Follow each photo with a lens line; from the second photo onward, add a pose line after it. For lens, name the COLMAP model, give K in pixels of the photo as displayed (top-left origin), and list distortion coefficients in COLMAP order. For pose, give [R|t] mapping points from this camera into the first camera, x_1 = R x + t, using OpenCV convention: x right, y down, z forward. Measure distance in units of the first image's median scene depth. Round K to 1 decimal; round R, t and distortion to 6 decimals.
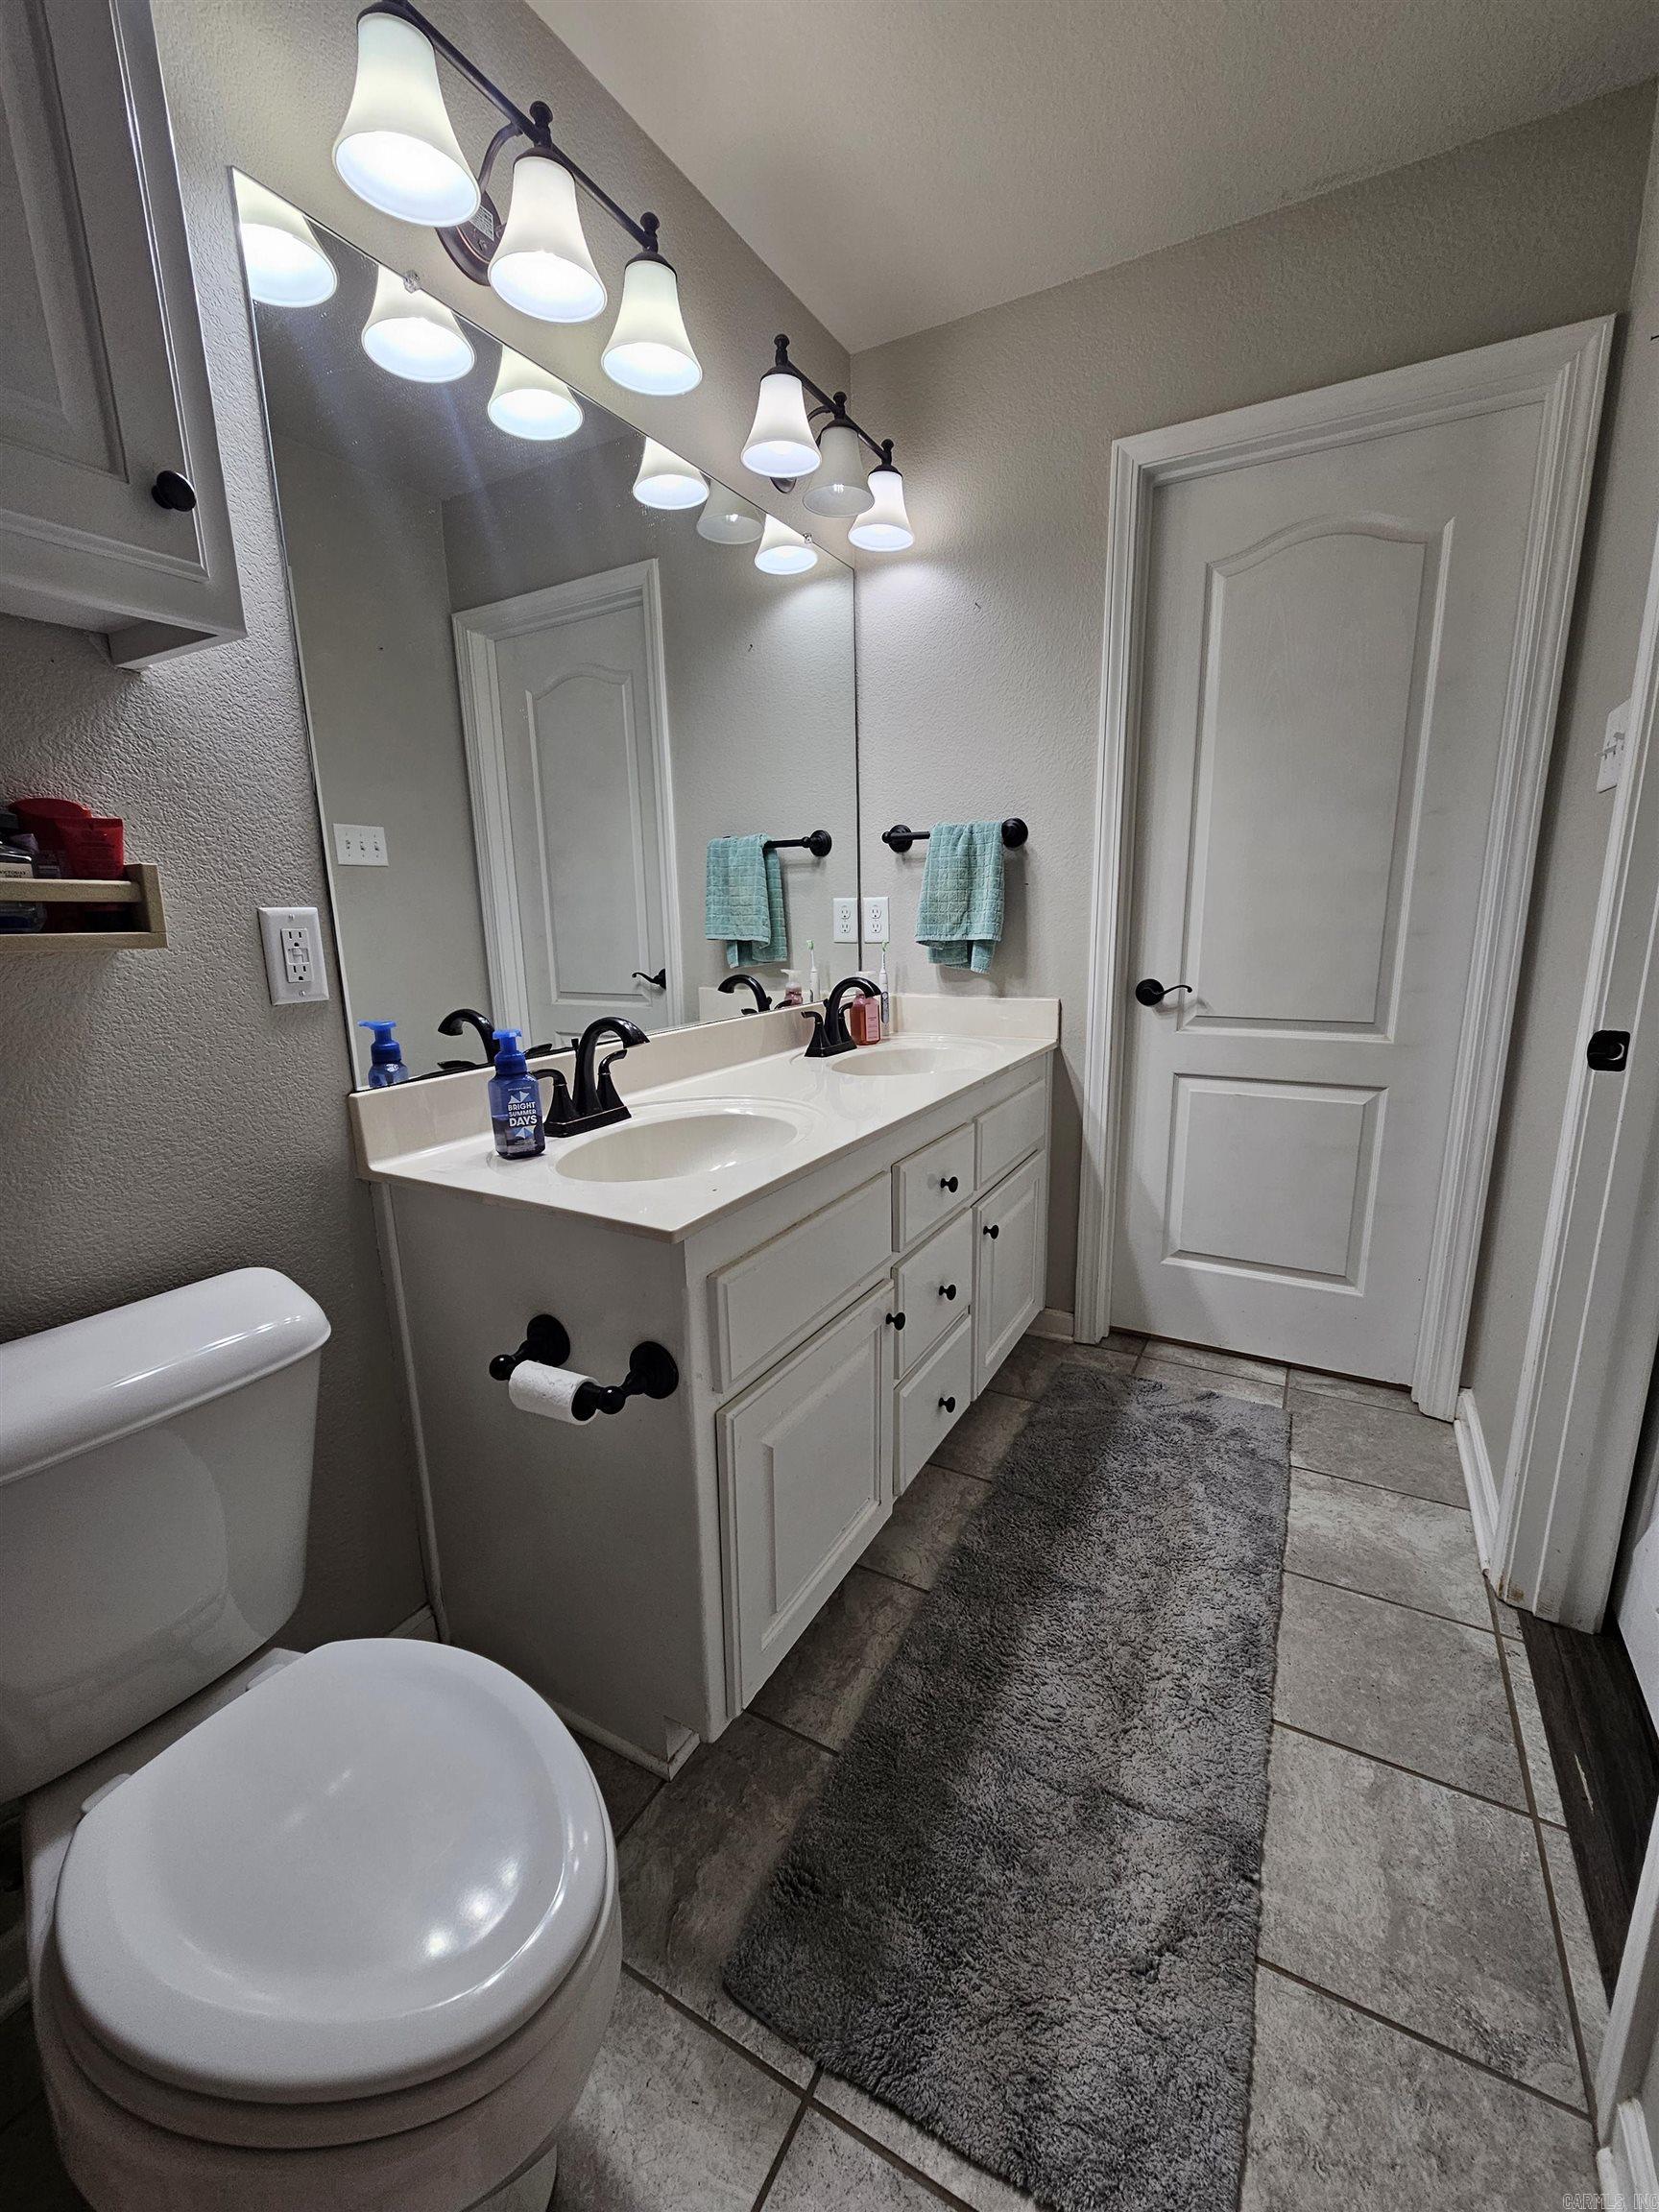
lens RADIAL K [[910.3, 0, 832.0], [0, 910.3, 1108.3], [0, 0, 1]] dist [-0.004755, 0.001248]
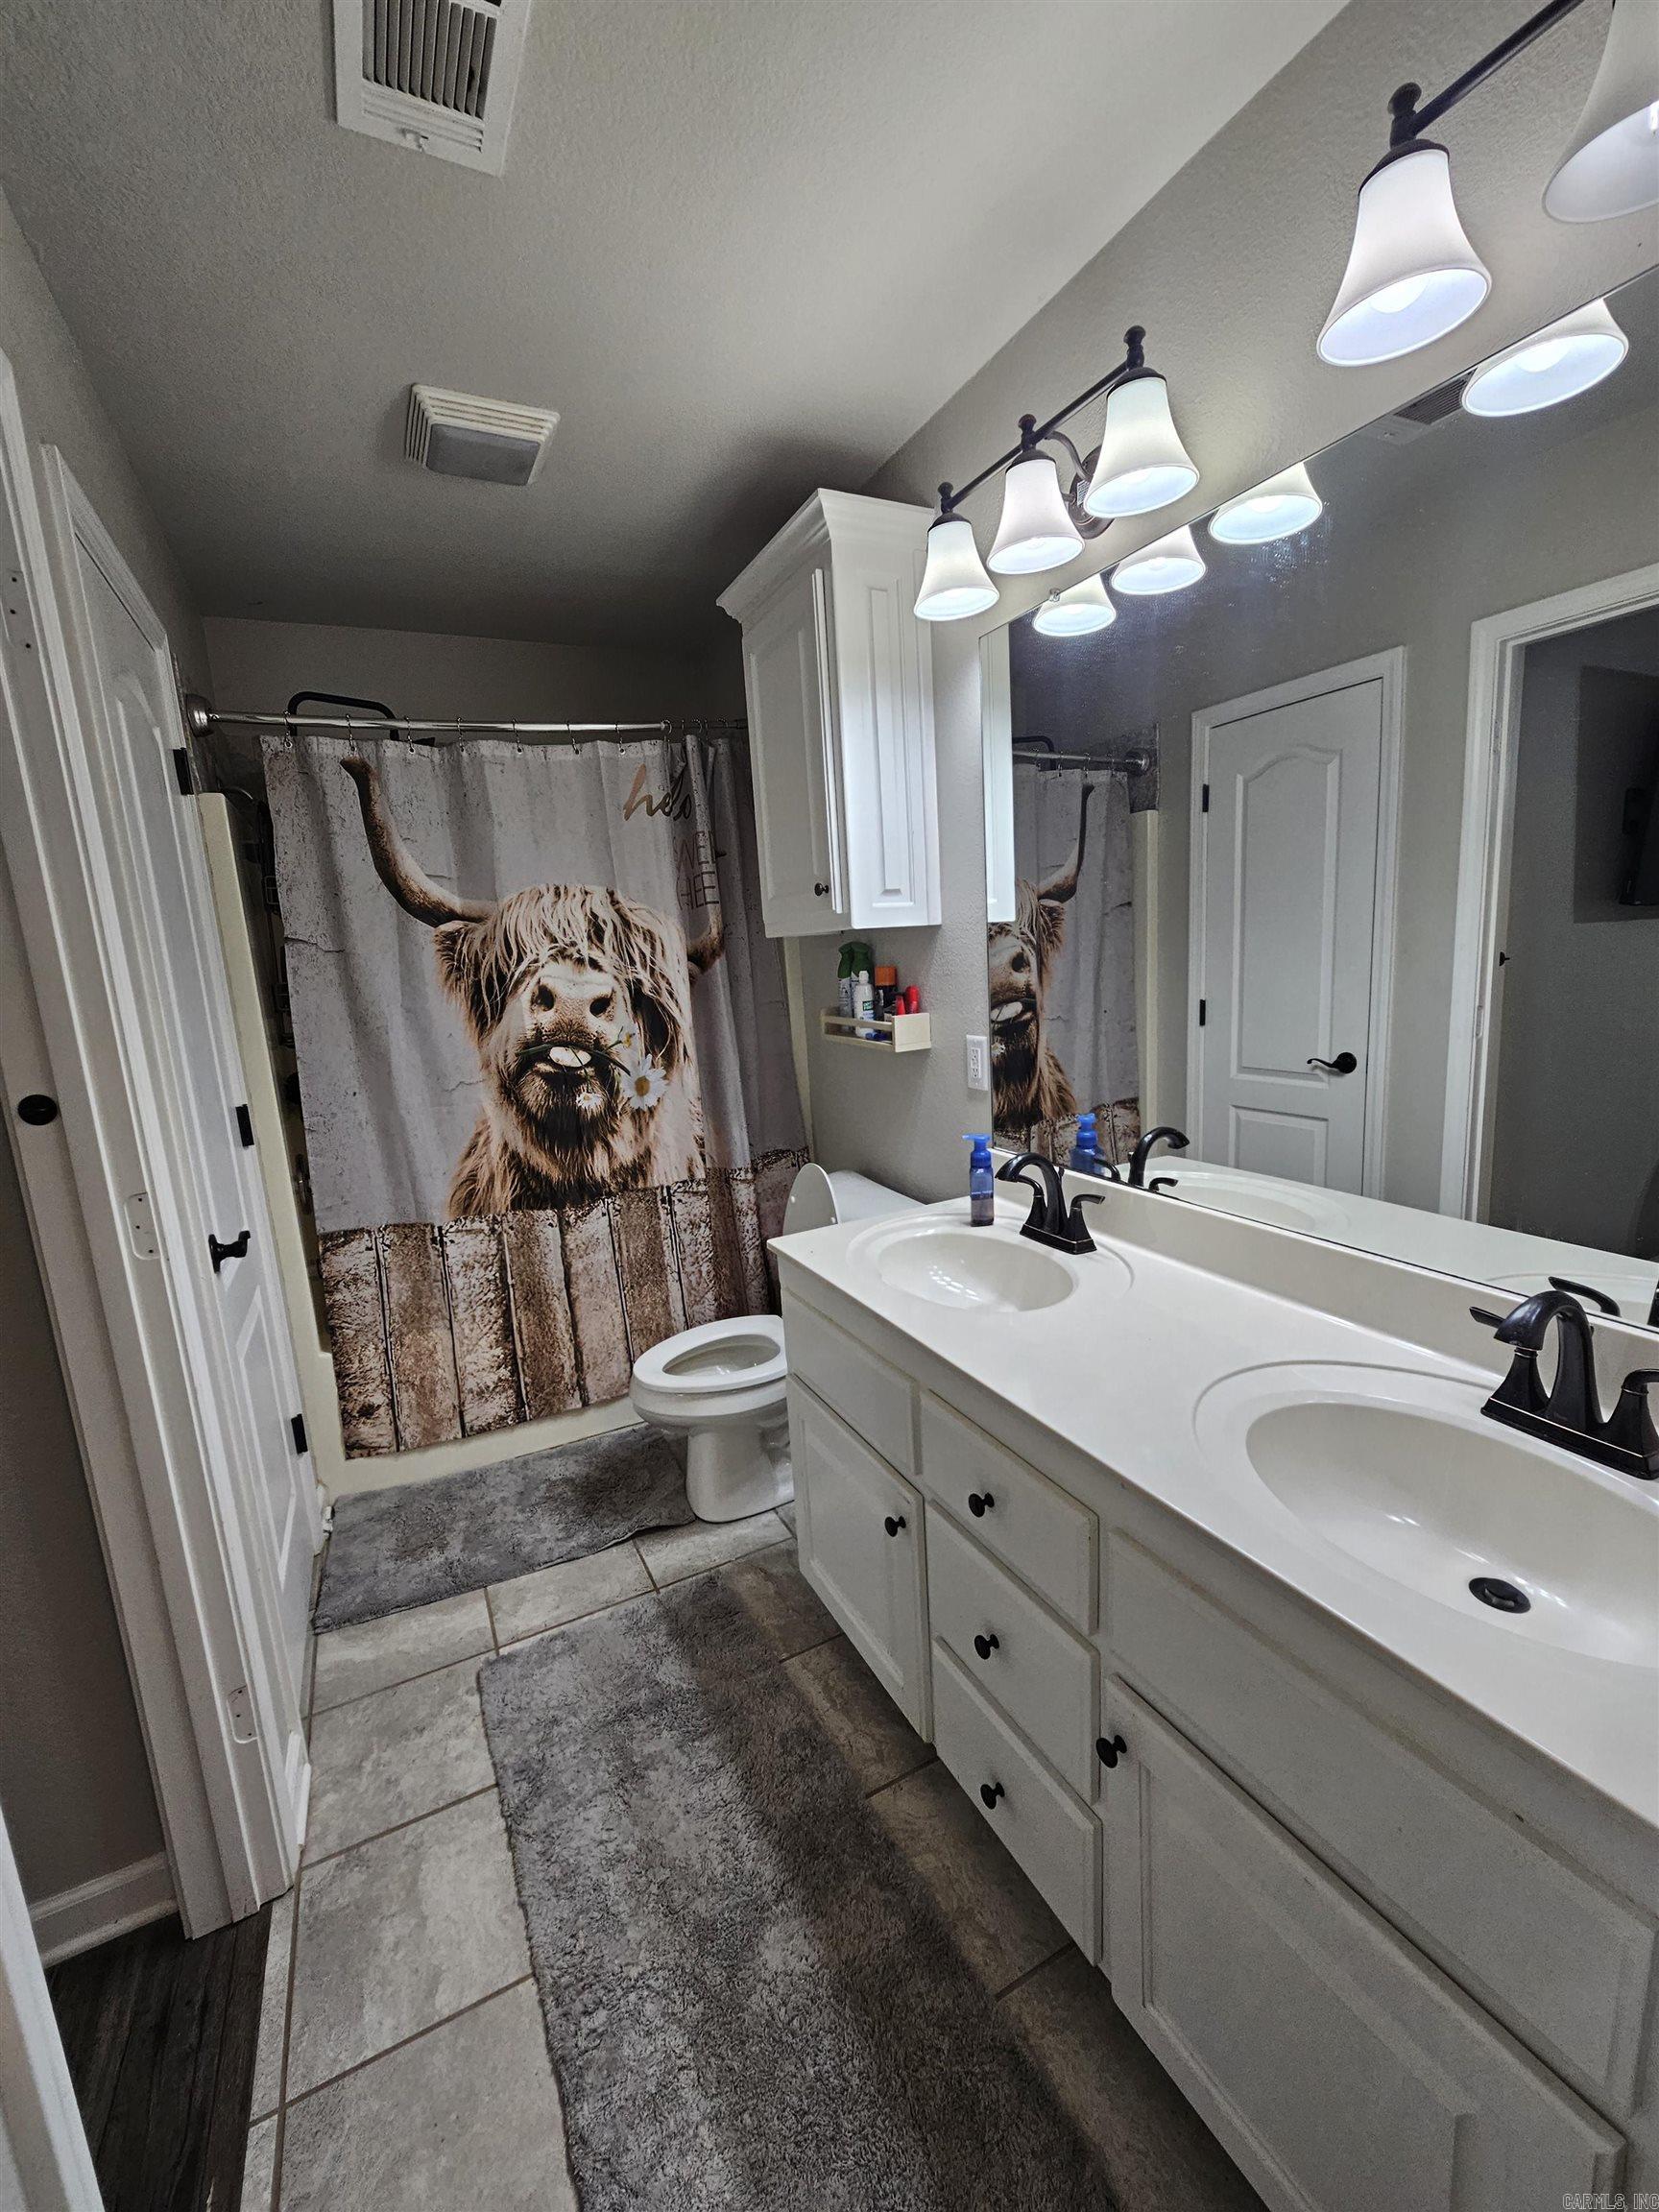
lens RADIAL K [[910.3, 0, 832.0], [0, 910.3, 1108.3], [0, 0, 1]] dist [-0.004755, 0.001248]
pose [[-0.556574, 0.194625, -0.807680, 0.977813], [-0.118844, 0.943524, 0.309255, -0.574481], [0.822254, 0.268111, -0.502011, 1.612986]]
